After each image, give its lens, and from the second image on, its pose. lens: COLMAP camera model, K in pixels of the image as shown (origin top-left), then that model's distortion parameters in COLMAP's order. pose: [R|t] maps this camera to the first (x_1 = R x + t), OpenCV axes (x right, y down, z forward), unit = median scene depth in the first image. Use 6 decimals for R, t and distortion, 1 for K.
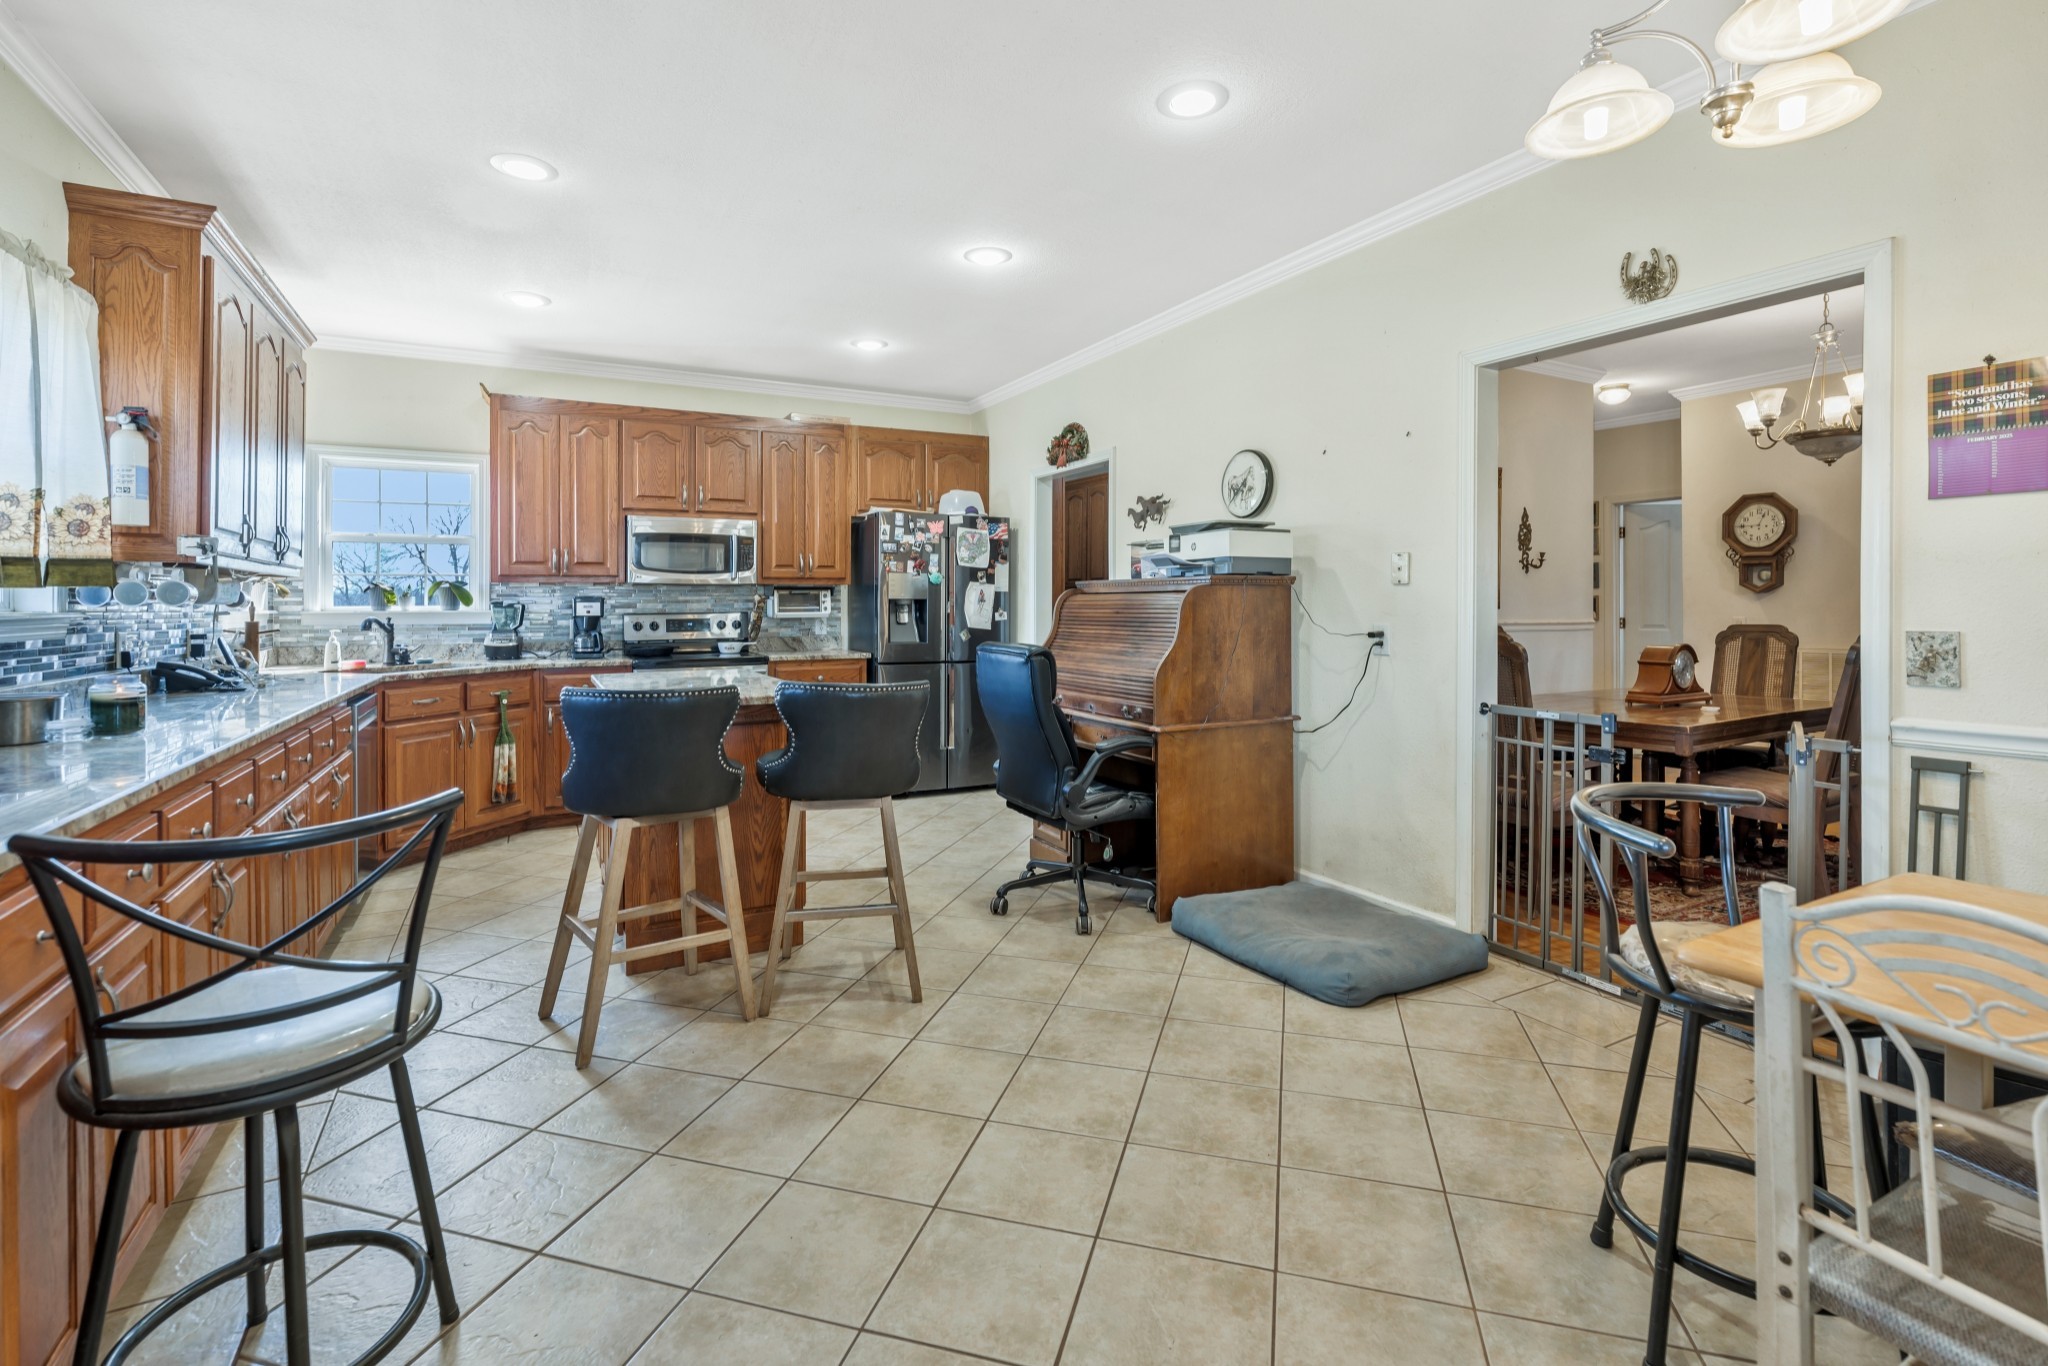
lens RADIAL K [[932.7, 0, 1033.4], [0, 932.7, 617.1], [0, 0, 1]] dist [-0.005435, 0.000592]
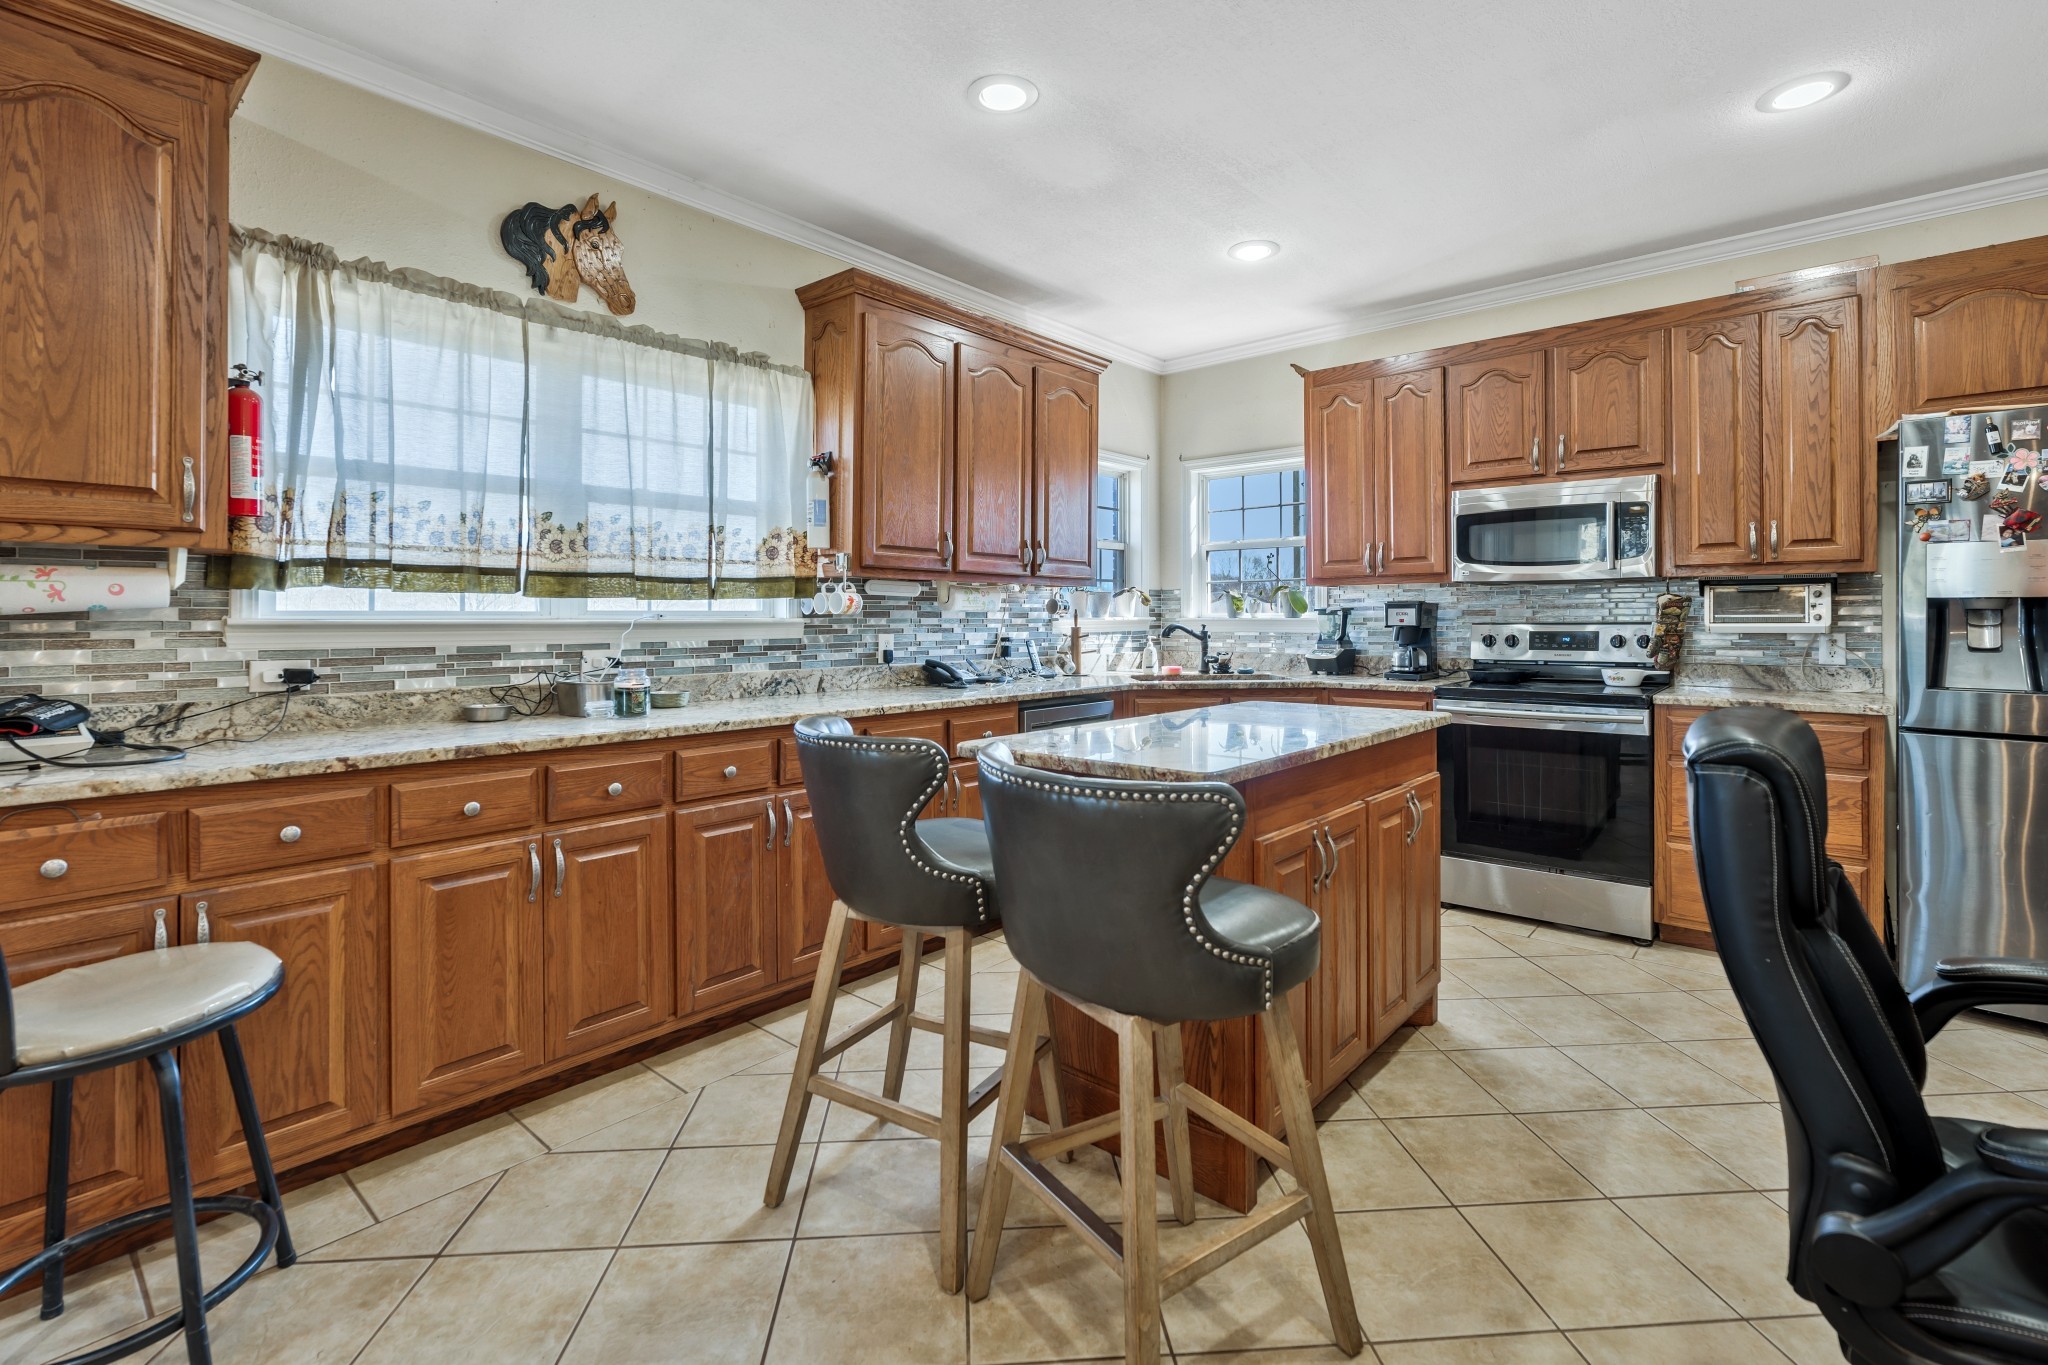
lens RADIAL K [[932.7, 0, 1026.1], [0, 932.7, 608.9], [0, 0, 1]] dist [-0.005435, 0.000592]
pose [[0.346833, -0.005202, -0.937912, 0.148275], [-0.010140, 0.999905, -0.009295, -0.004860], [0.937872, 0.012734, 0.346748, 0.425657]]
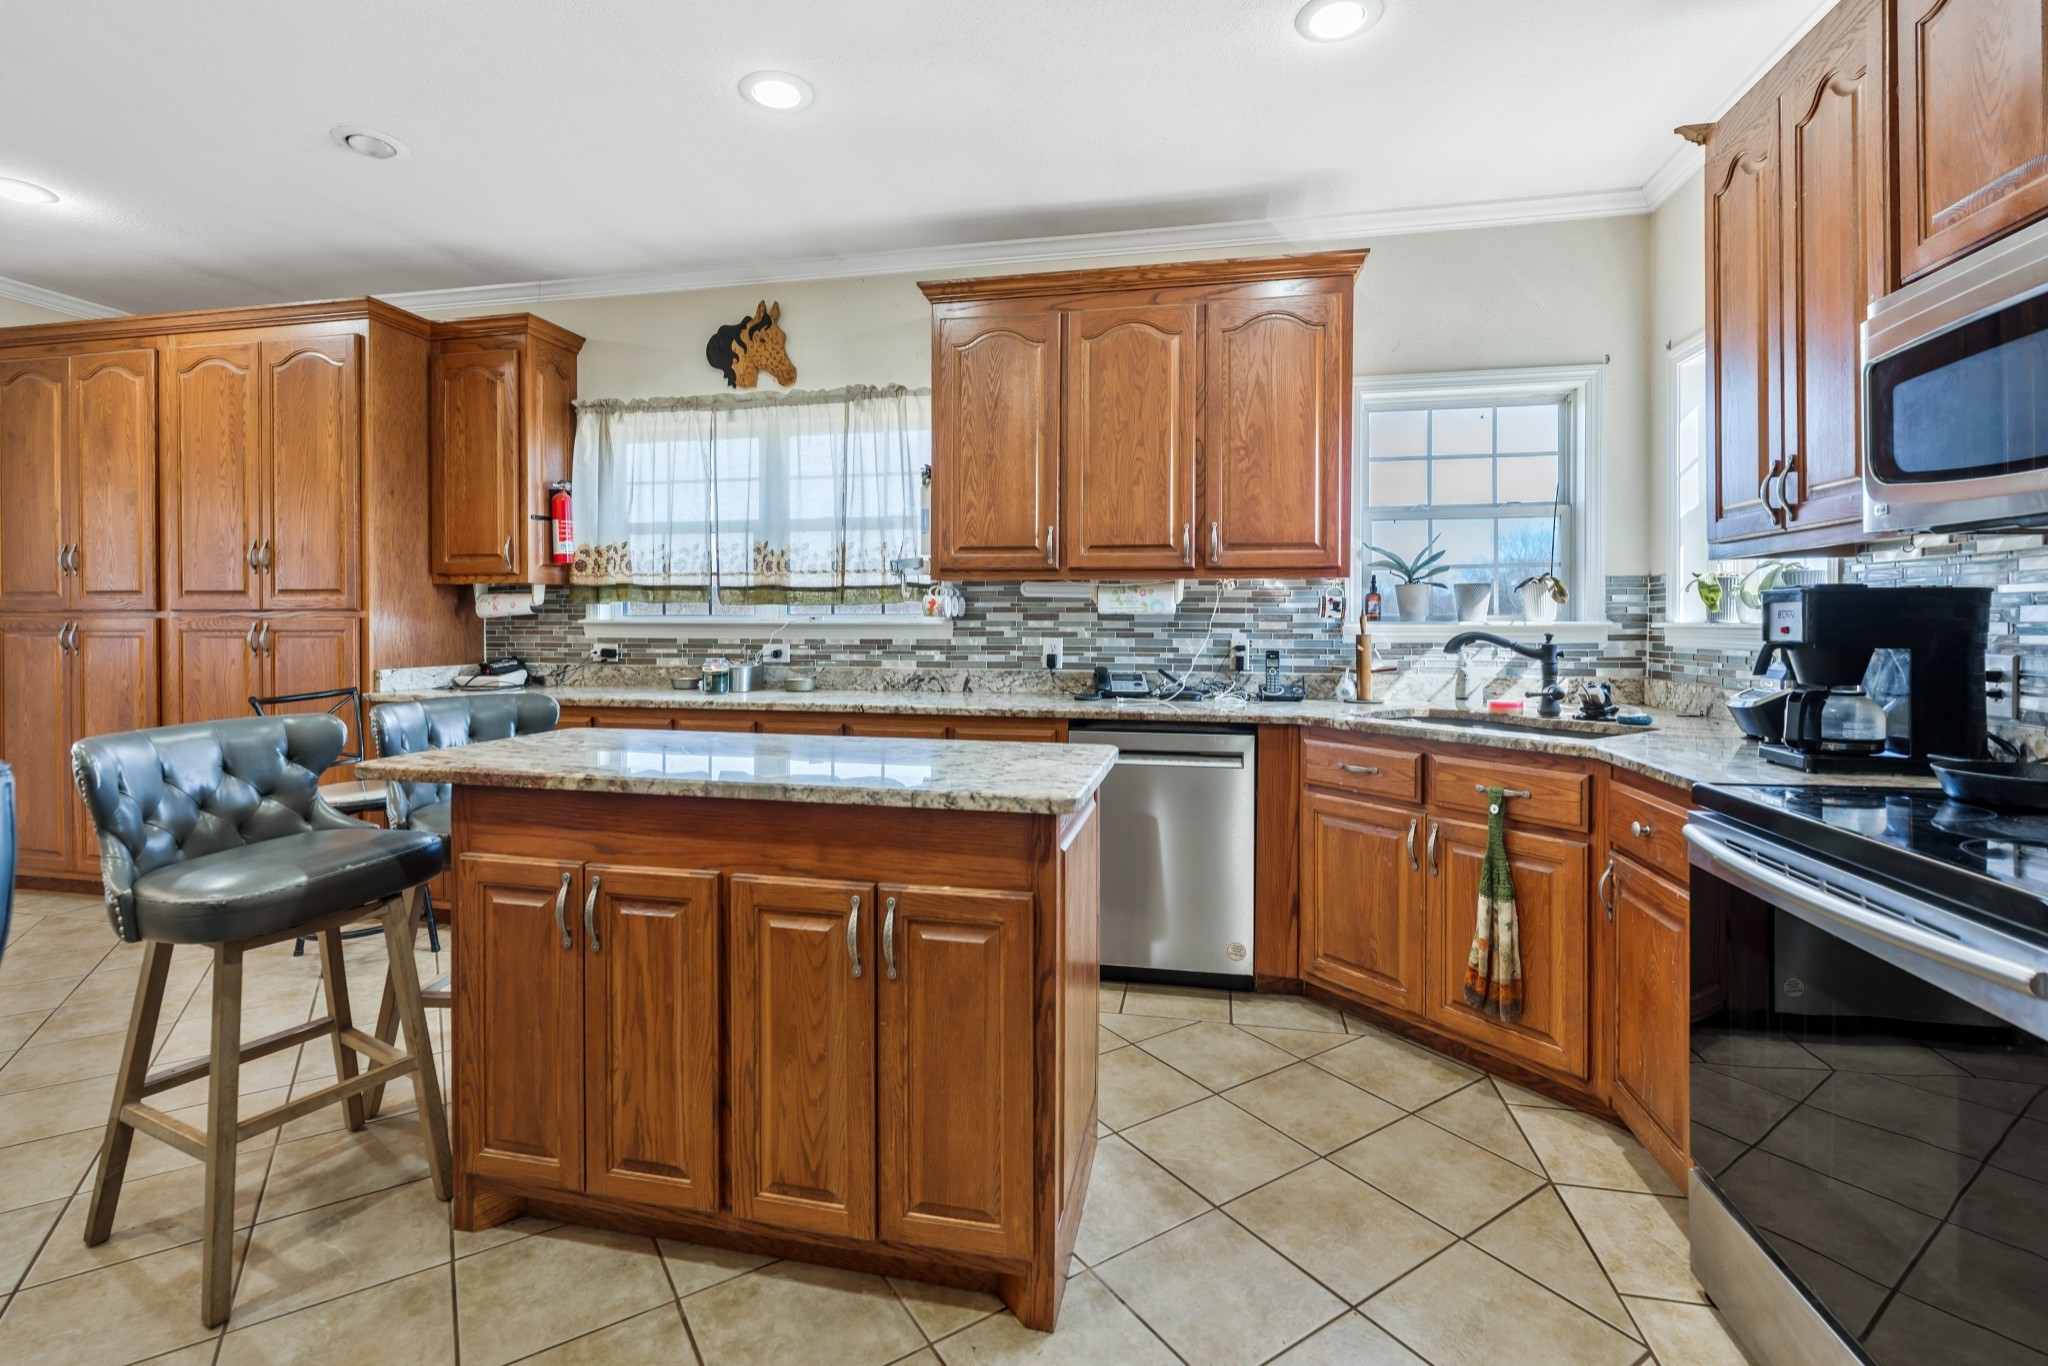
lens RADIAL K [[932.7, 0, 1021.5], [0, 932.7, 622.6], [0, 0, 1]] dist [-0.005435, 0.000592]
pose [[-0.659025, 0.007182, -0.752086, -0.030752], [-0.006358, 0.999865, 0.015120, -0.012124], [0.752094, 0.014746, -0.658891, 0.998716]]
